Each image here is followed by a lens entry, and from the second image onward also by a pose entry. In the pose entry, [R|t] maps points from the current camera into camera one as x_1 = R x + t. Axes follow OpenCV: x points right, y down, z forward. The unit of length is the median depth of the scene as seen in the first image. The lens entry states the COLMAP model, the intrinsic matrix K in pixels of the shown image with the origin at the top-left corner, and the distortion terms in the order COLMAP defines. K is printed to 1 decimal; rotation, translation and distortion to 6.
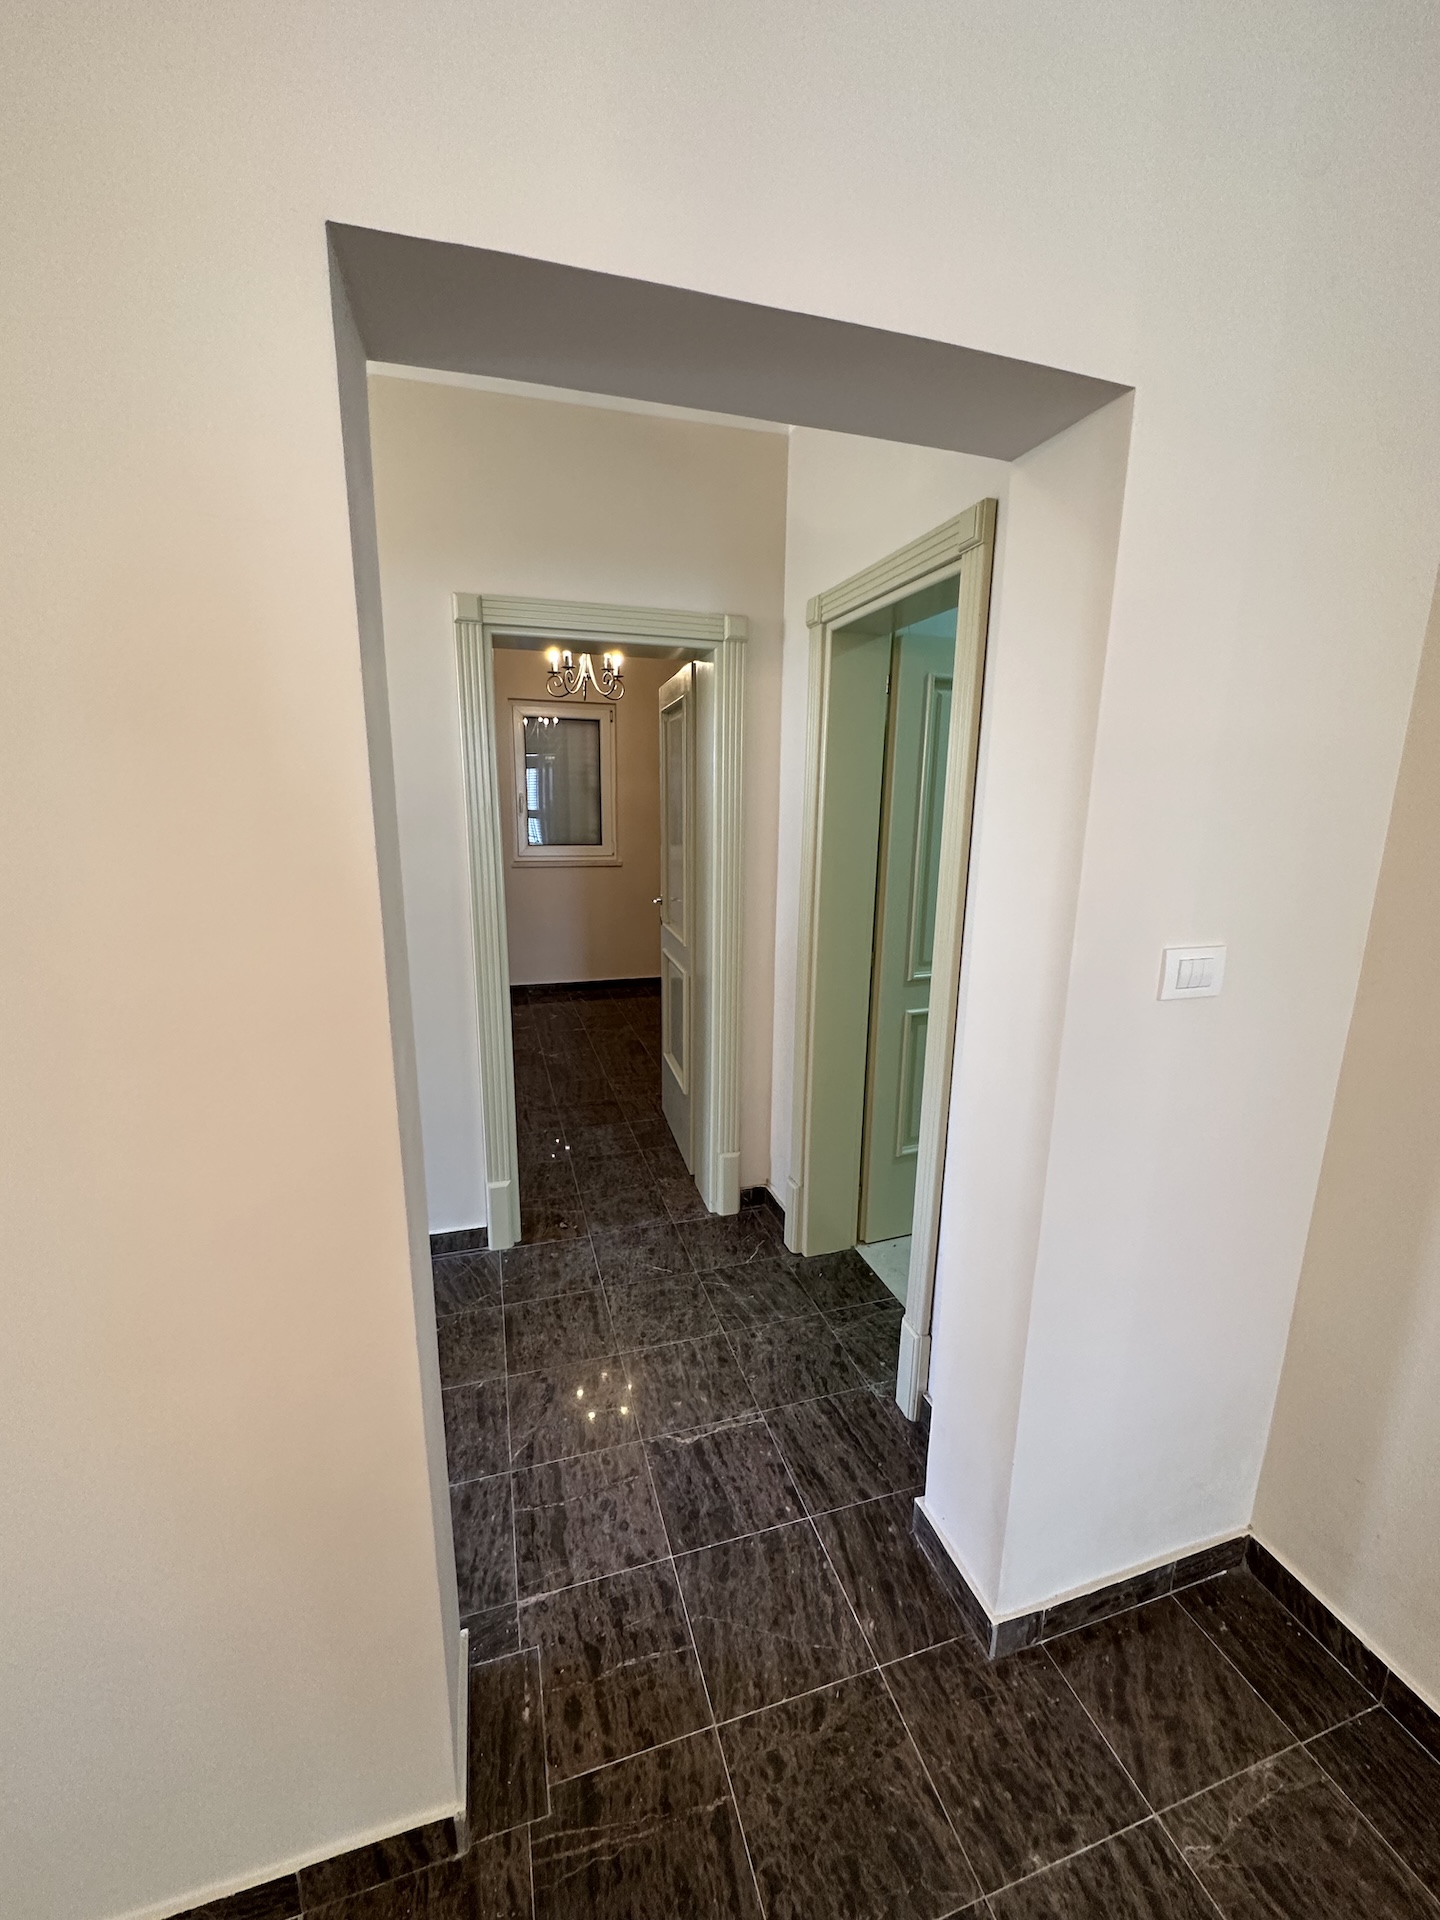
lens RADIAL K [[766.5, 0, 718.0], [0, 766.5, 962.2], [0, 0, 1]] dist [-0.002230, 0.000739]
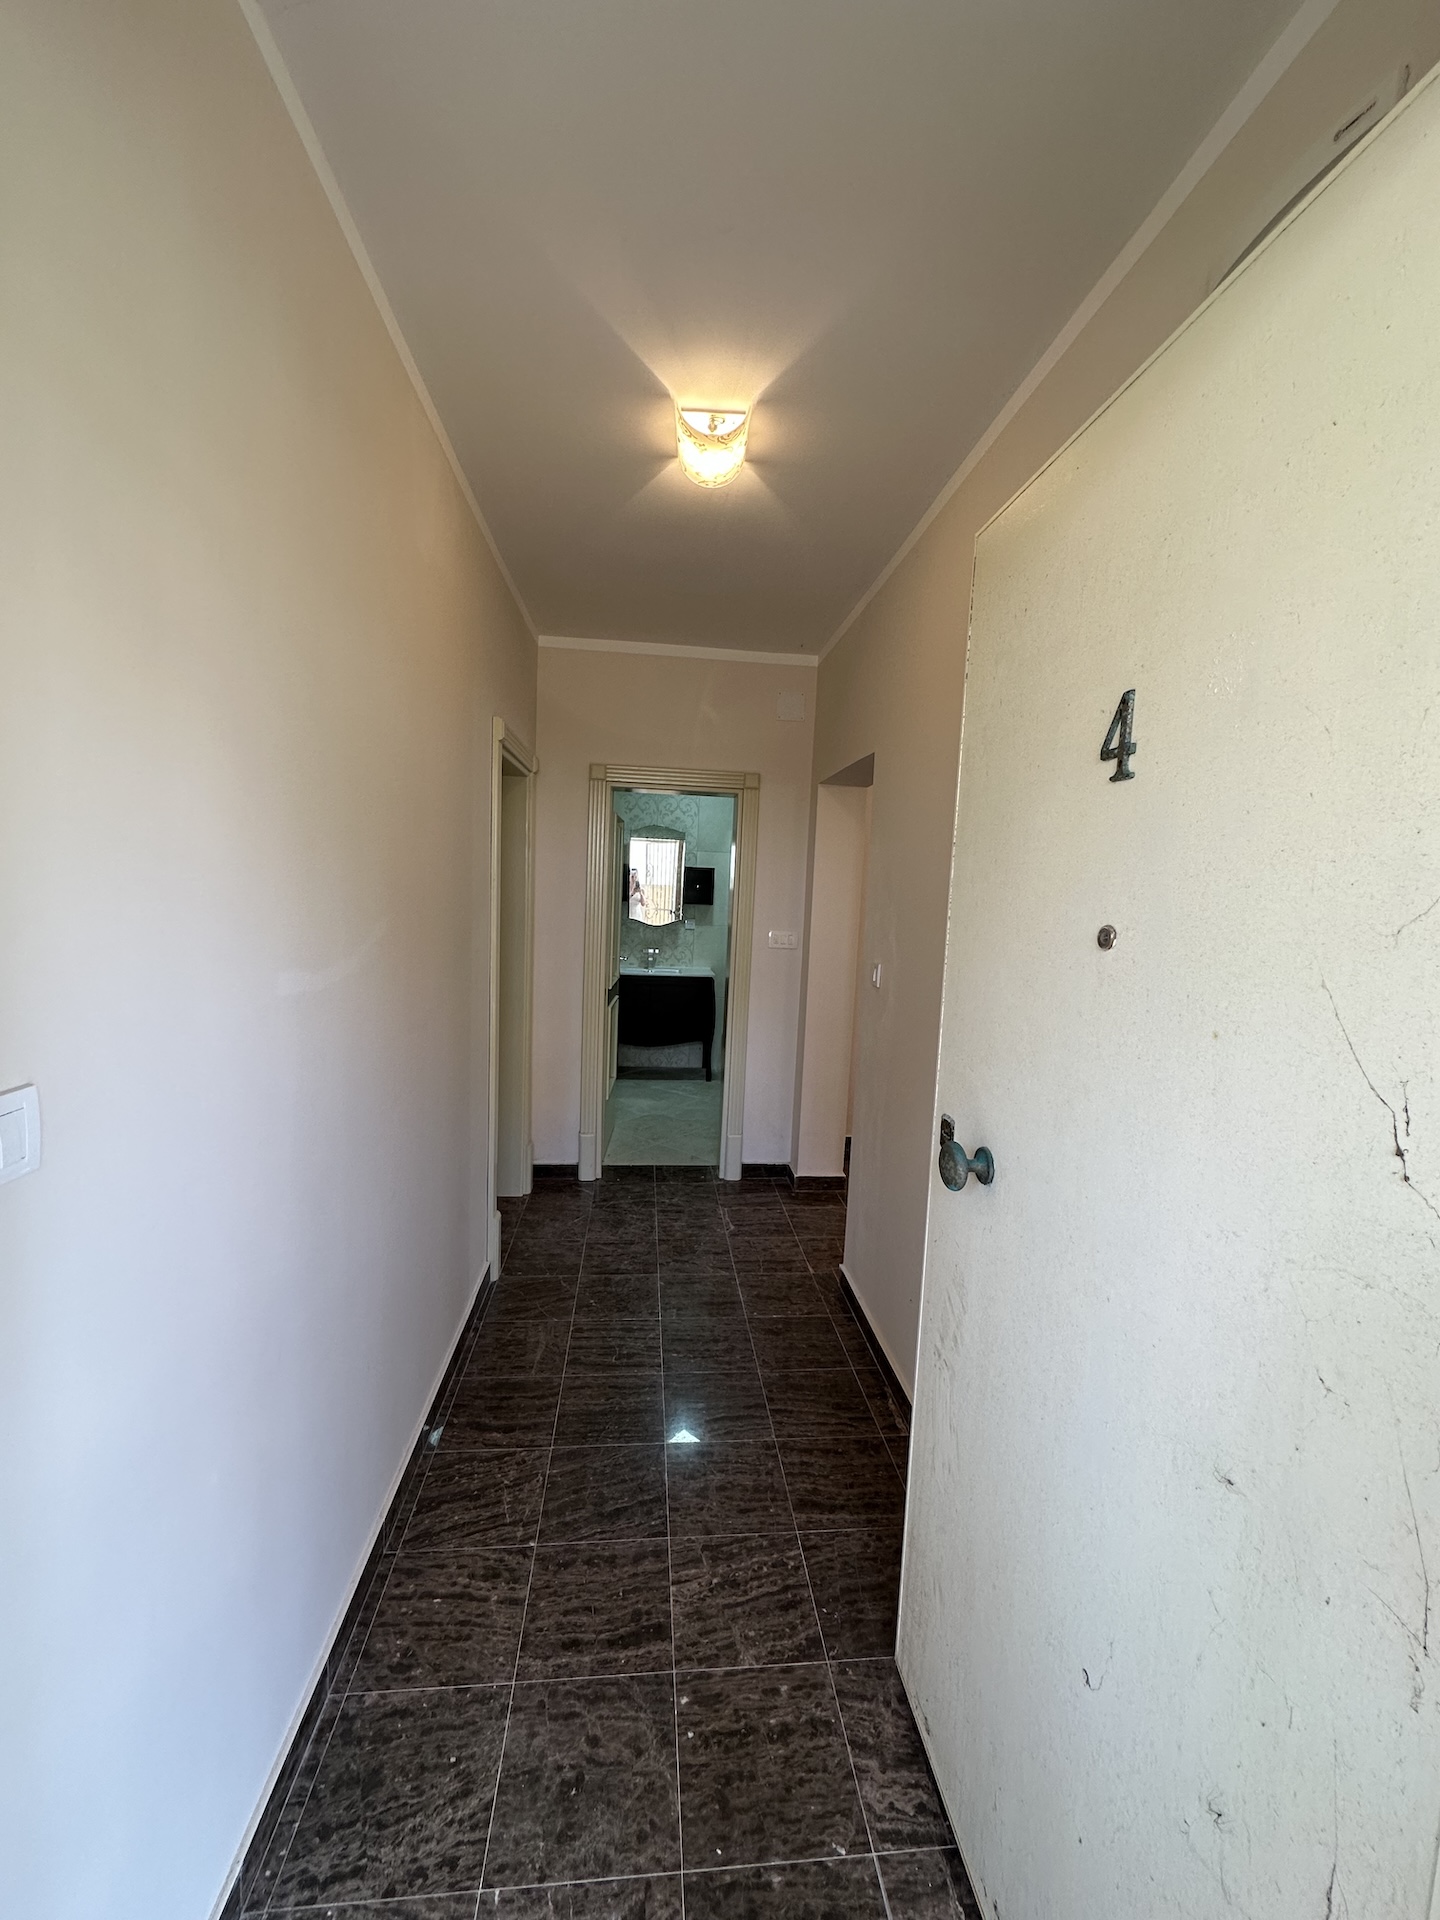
lens RADIAL K [[766.5, 0, 721.3], [0, 766.5, 957.1], [0, 0, 1]] dist [-0.002230, 0.000739]
pose [[0.197776, -0.095868, 0.975548, -1.795983], [0.168557, 0.983709, 0.062497, -0.143934], [-0.965647, 0.152075, 0.210713, 0.529279]]
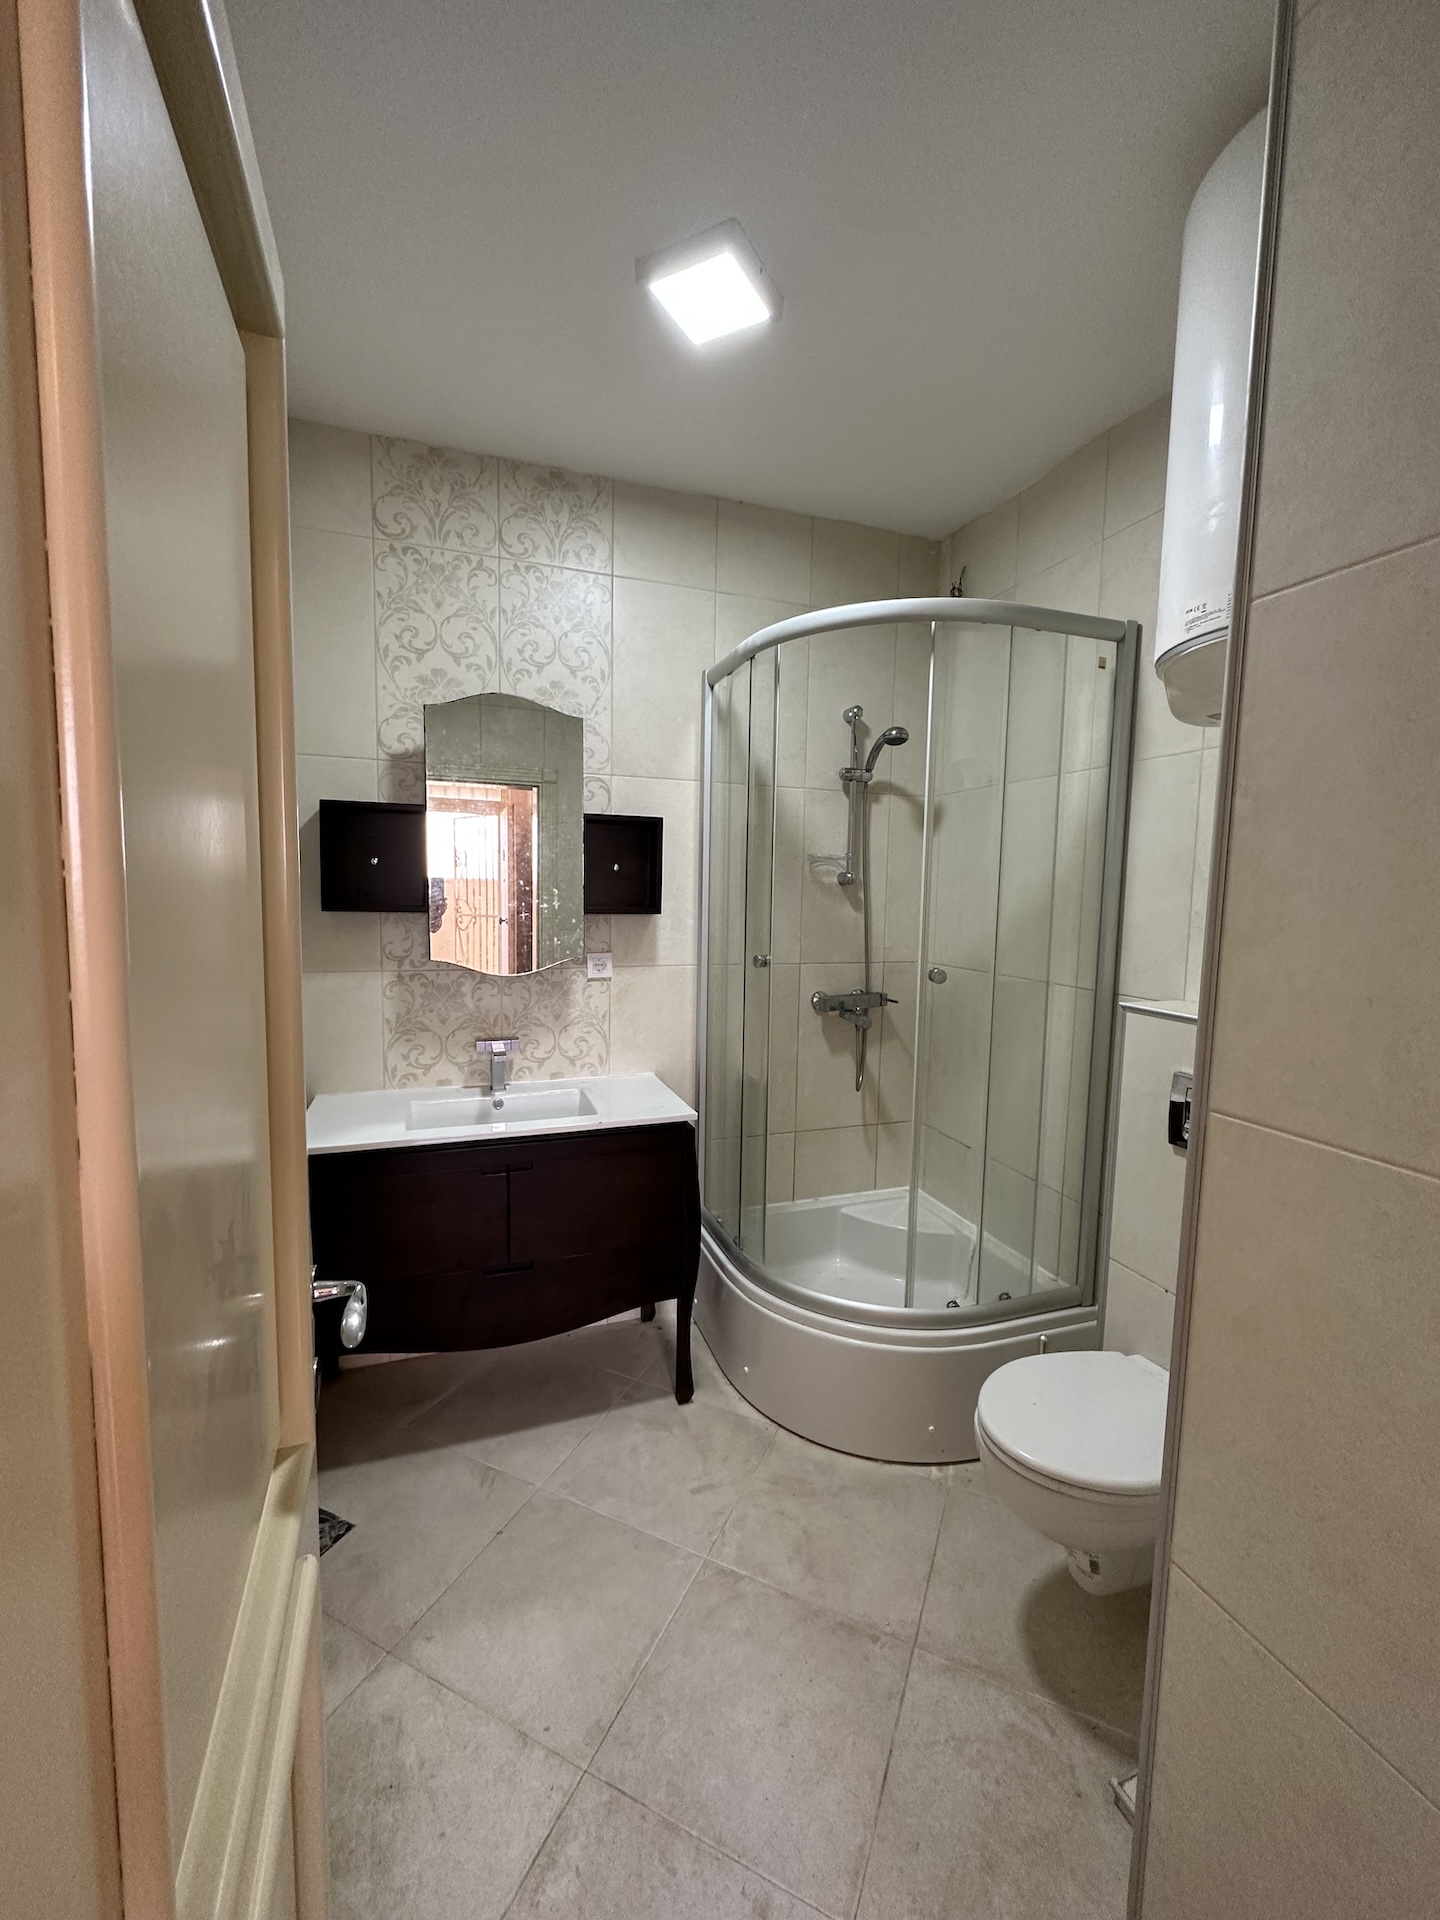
lens RADIAL K [[766.5, 0, 717.9], [0, 766.5, 959.6], [0, 0, 1]] dist [-0.002230, 0.000739]
pose [[-0.040849, -0.106531, 0.993470, 0.208026], [0.192057, 0.974921, 0.112439, -0.217236], [-0.980533, 0.195396, -0.019365, 1.183678]]
